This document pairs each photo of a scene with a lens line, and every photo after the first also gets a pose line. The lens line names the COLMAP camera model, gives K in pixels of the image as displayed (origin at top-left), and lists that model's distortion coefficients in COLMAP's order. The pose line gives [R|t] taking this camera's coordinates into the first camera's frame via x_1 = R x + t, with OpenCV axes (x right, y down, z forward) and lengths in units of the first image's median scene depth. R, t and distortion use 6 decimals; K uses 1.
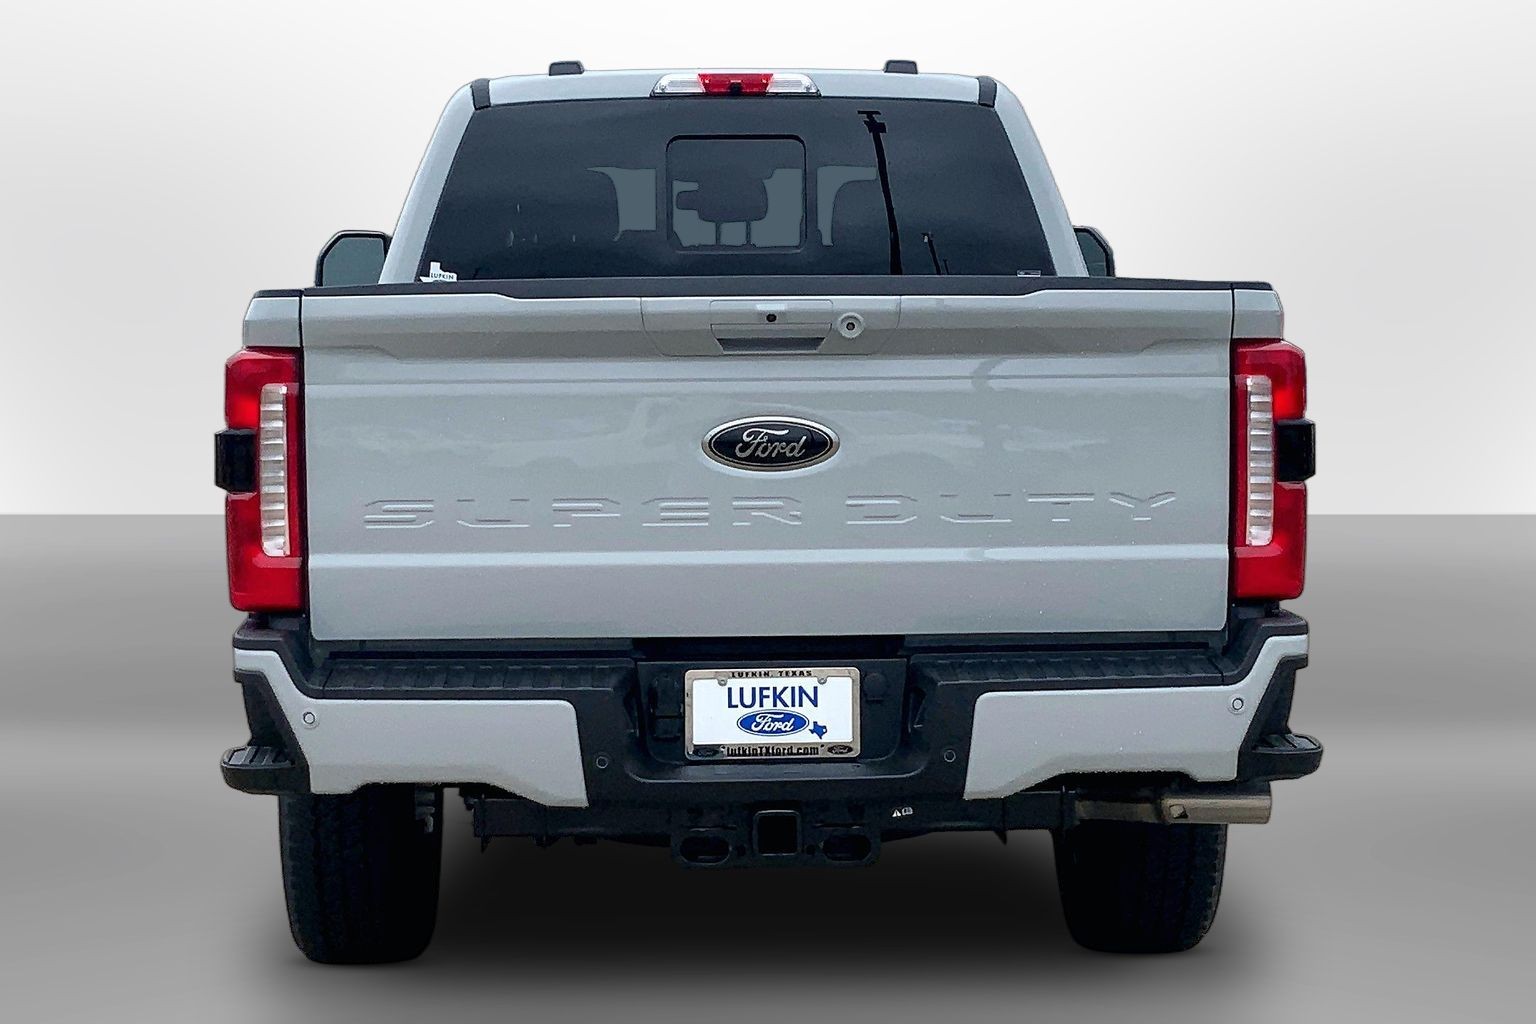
lens RADIAL K [[2630.7, 0, 768.0], [0, 2630.7, 512.0], [0, 0, 1]] dist [0.040308, 0.026321]
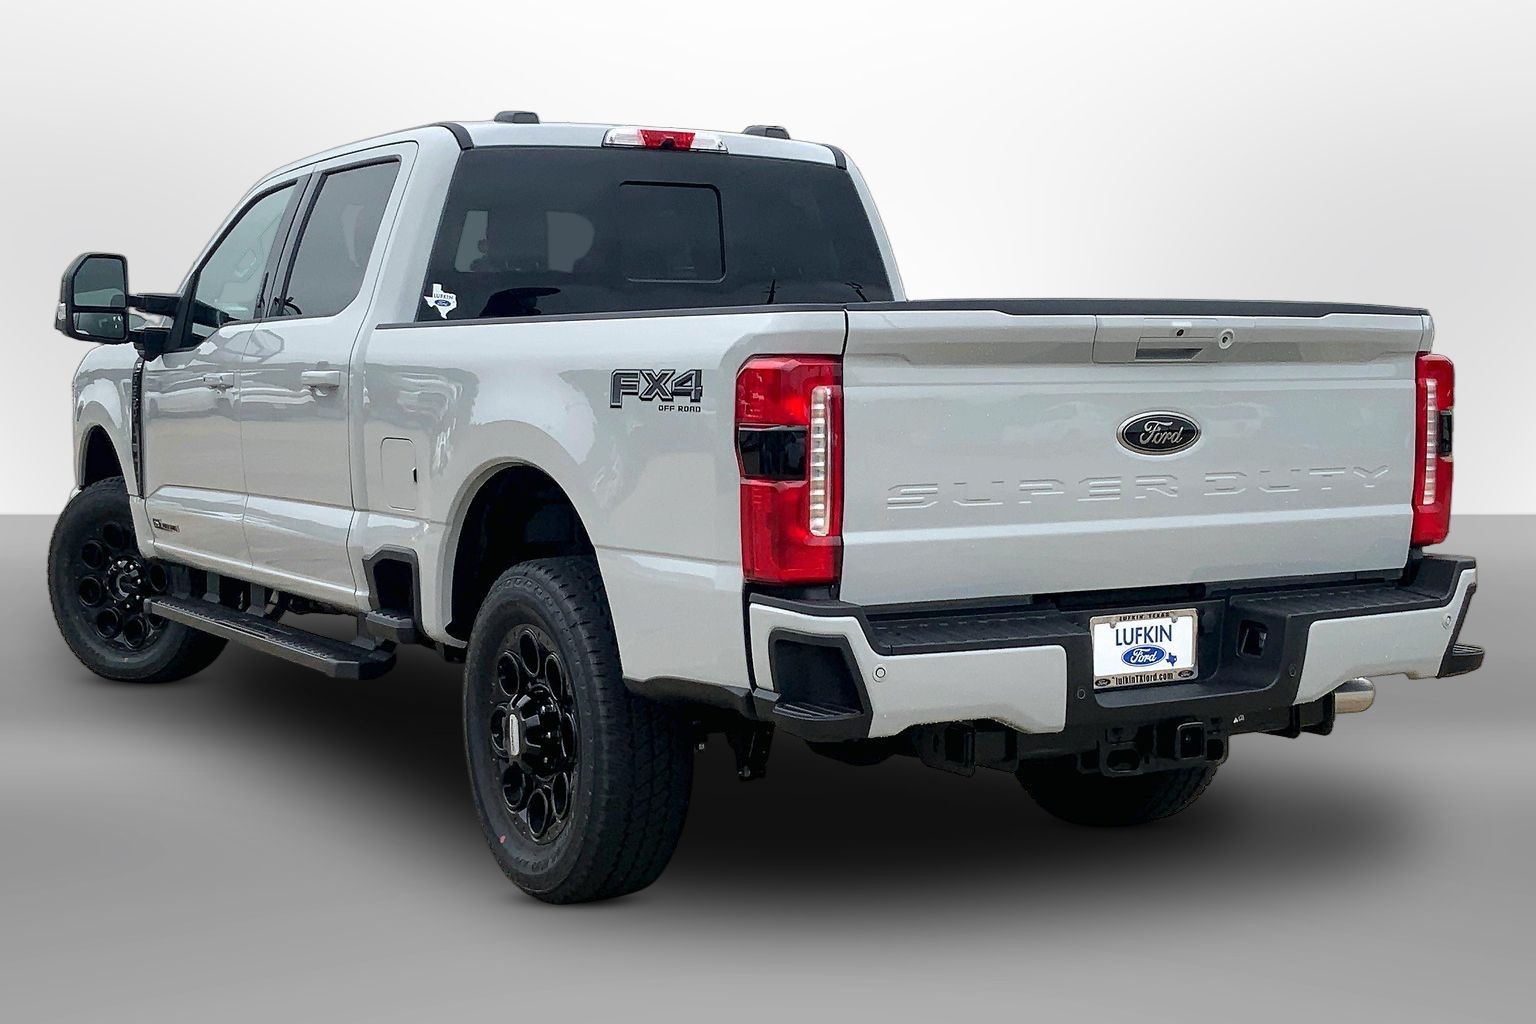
lens RADIAL K [[2141.0, 0, 768.0], [0, 2141.0, 512.0], [0, 0, 1]] dist [0.101734, 0.012371]
pose [[0.882760, -0.028264, 0.468973, -0.636456], [0.027195, 0.999589, 0.009055, -0.002595], [-0.469036, 0.004760, 0.883166, 0.178271]]
